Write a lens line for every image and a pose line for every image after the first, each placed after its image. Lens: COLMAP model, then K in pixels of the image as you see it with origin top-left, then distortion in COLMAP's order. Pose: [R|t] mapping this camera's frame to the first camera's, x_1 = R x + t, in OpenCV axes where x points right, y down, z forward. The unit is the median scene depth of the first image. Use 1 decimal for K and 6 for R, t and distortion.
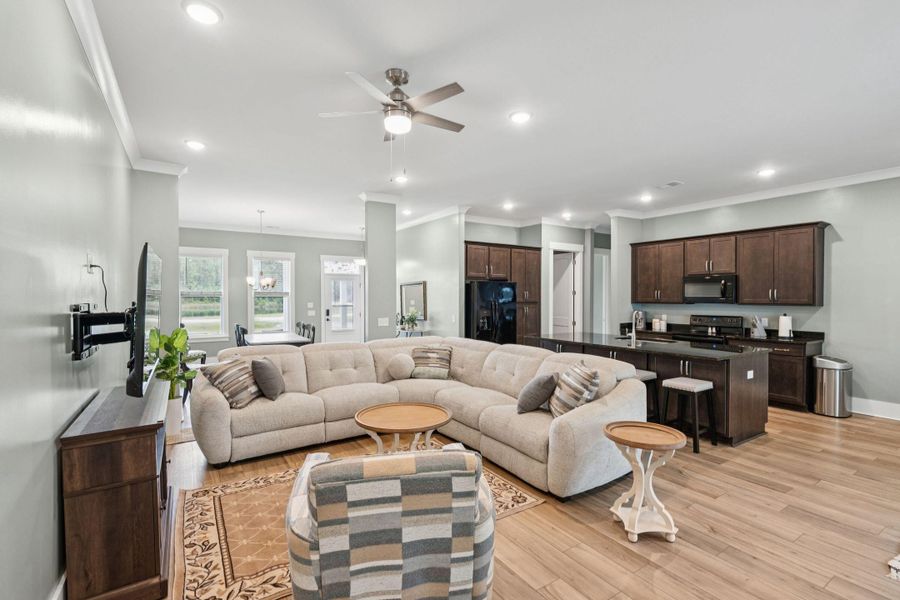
lens RADIAL K [[414.5, 0, 450.0], [0, 414.5, 300.0], [0, 0, 1]] dist [0.002431, 0.000274]
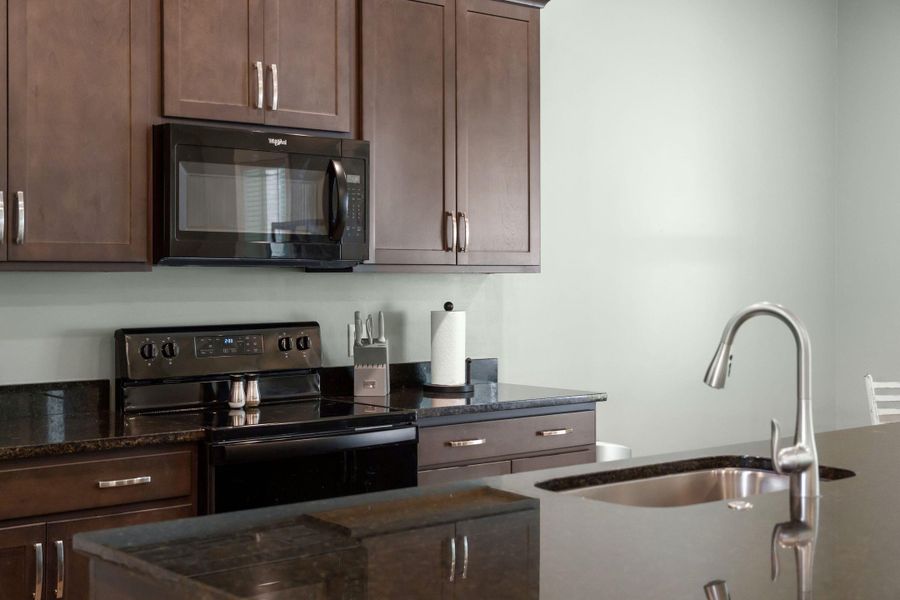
lens RADIAL K [[1244.1, 0, 455.0], [0, 1244.1, 267.0], [0, 0, 1]] dist [0.063619, 0.008100]
pose [[-0.120889, 0.000712, 0.992666, -0.011164], [0.005239, 0.999986, -0.000080, 0.009213], [-0.992652, 0.005191, -0.120891, 0.995230]]
